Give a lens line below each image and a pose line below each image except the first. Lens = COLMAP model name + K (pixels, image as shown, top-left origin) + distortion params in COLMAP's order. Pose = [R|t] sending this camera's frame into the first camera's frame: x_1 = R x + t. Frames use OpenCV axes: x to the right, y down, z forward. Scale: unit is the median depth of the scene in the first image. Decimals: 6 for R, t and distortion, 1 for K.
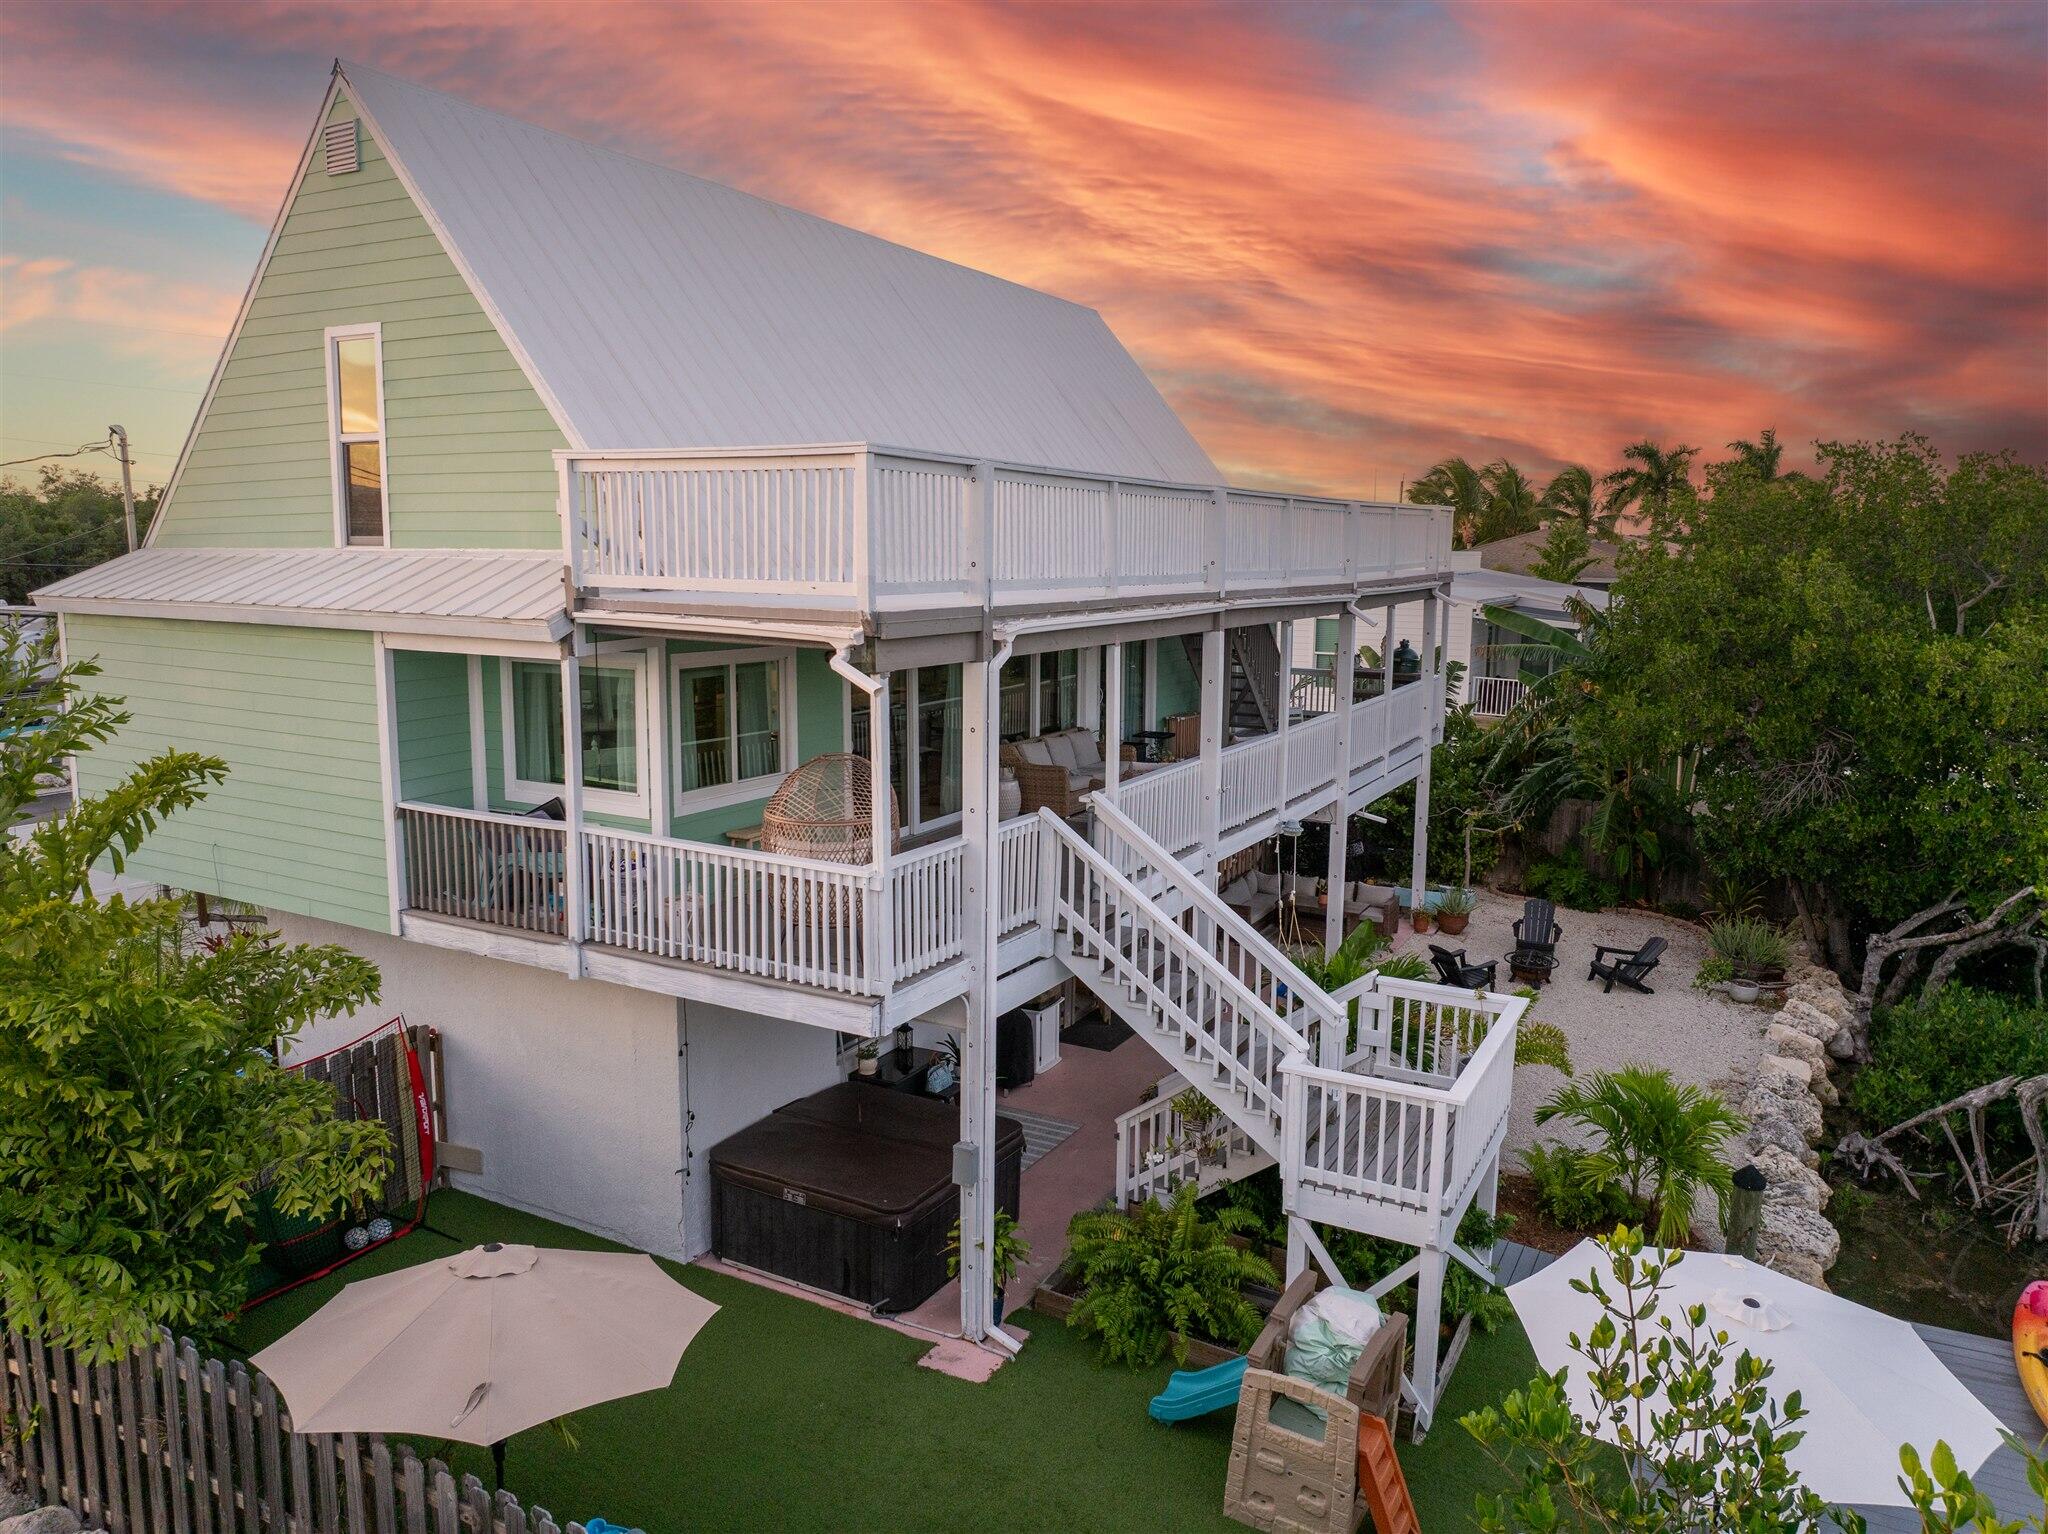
lens RADIAL K [[1442.3, 0, 1032.7], [0, 1442.3, 765.6], [0, 0, 1]] dist [-0.035150, 0.002228]
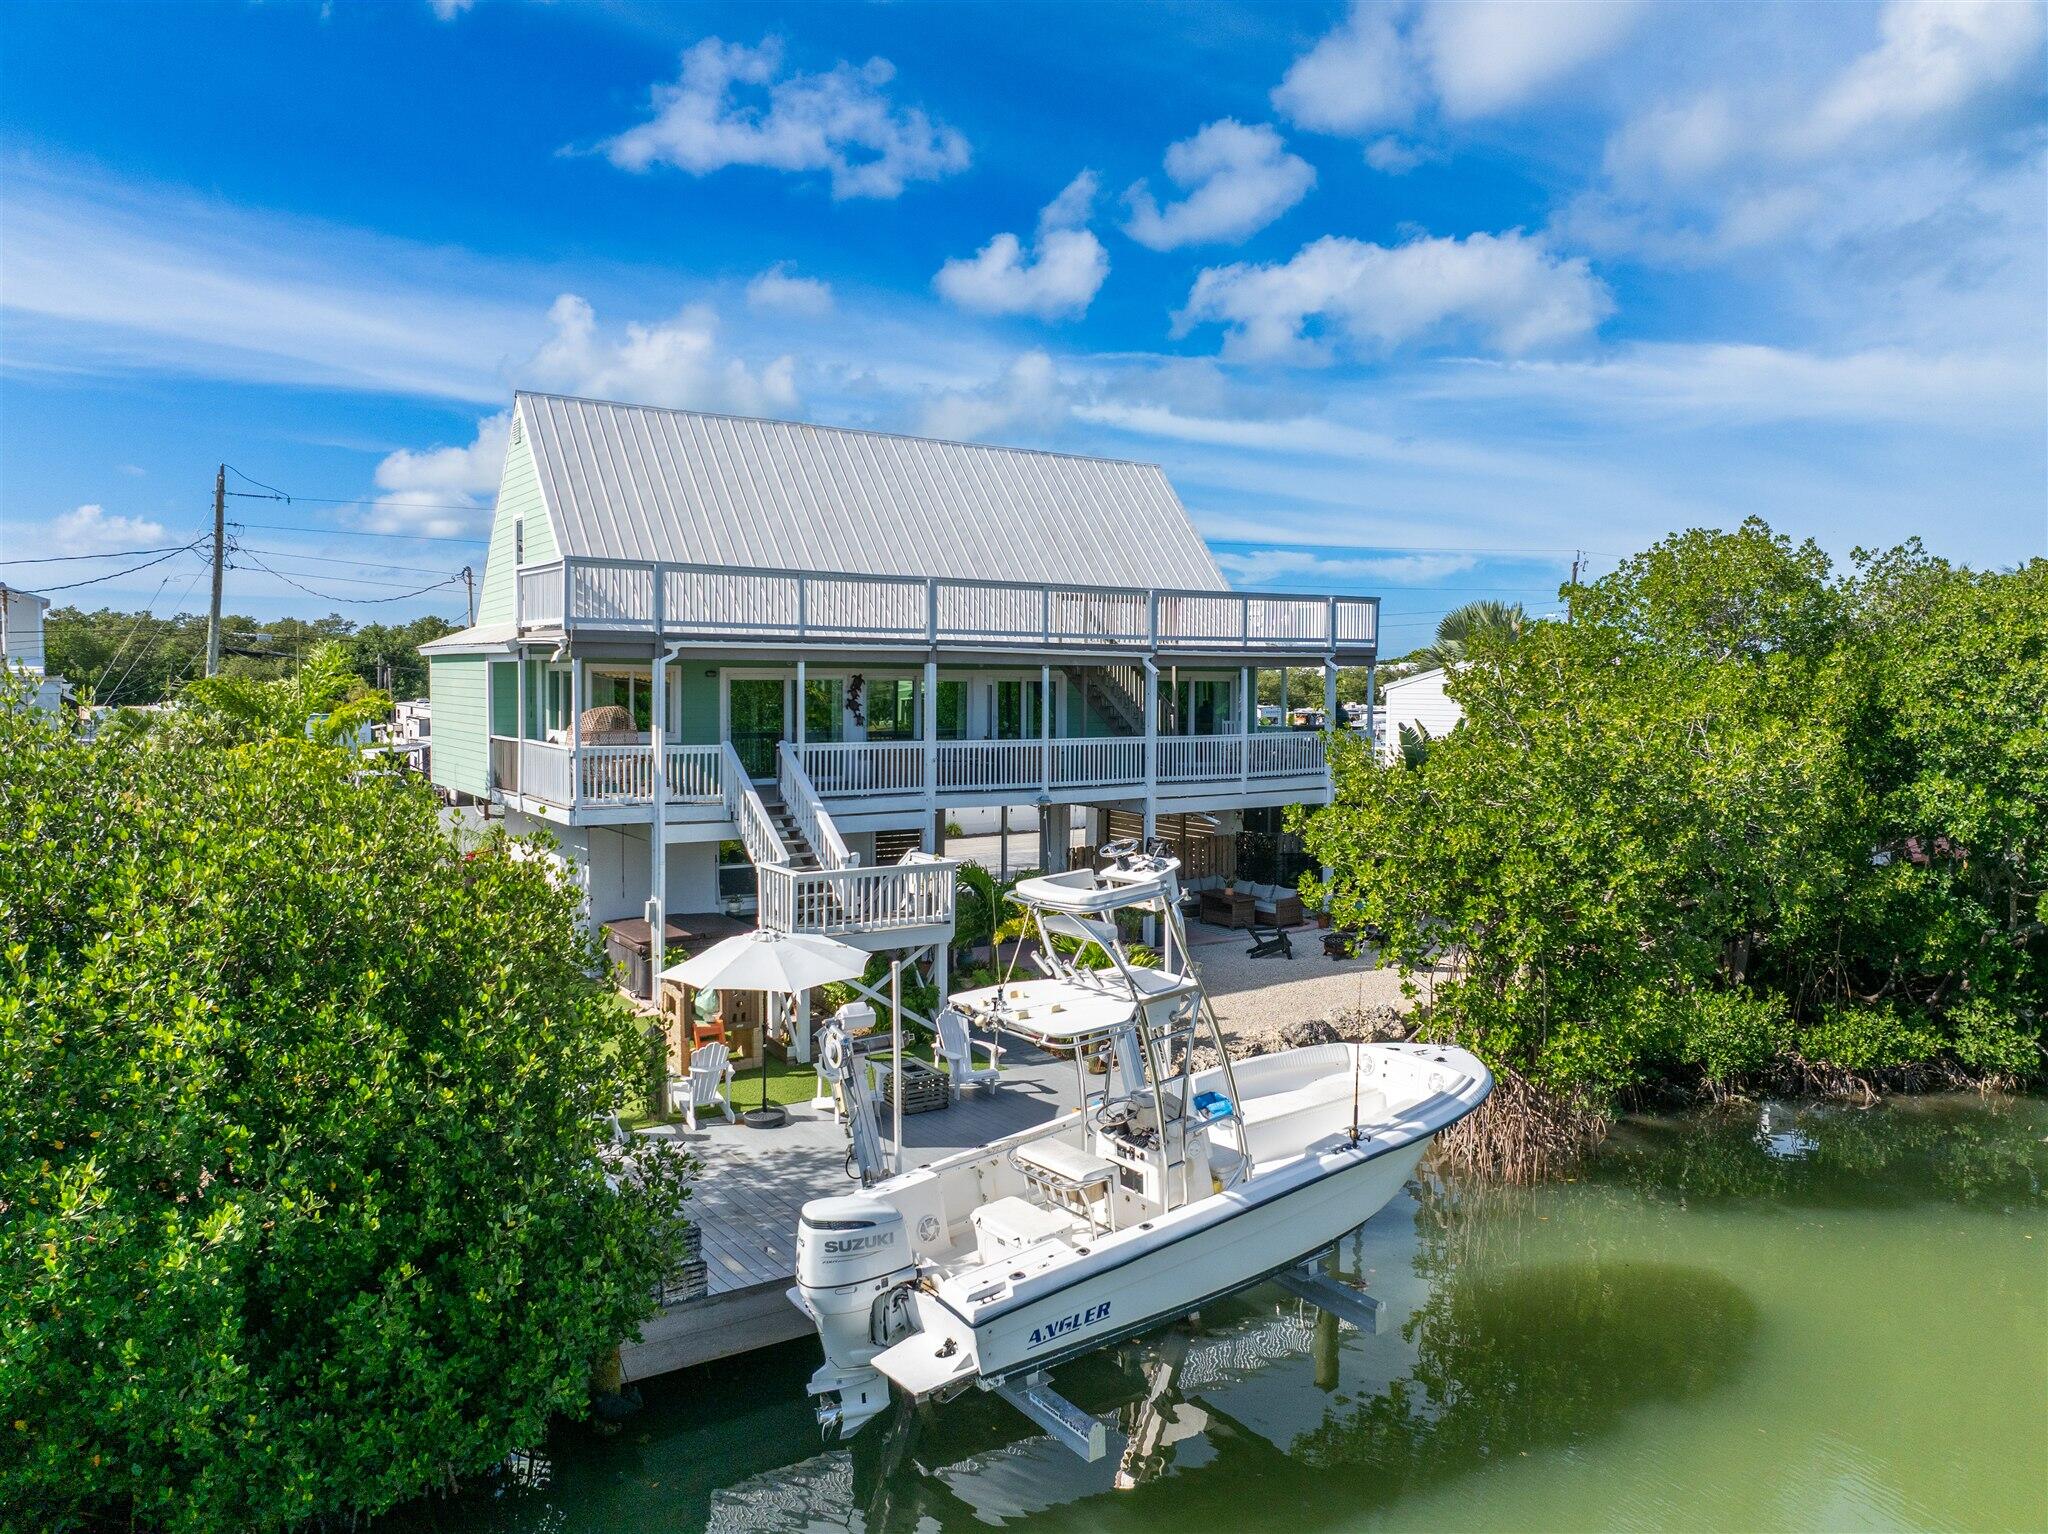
lens RADIAL K [[1427.0, 0, 1026.0], [0, 1427.0, 773.7], [0, 0, 1]] dist [-0.033298, -0.008610]
pose [[0.887193, 0.027220, -0.460595, 1.235586], [-0.069067, 0.994846, -0.074243, 0.184748], [0.456200, 0.097680, 0.884500, -0.491123]]
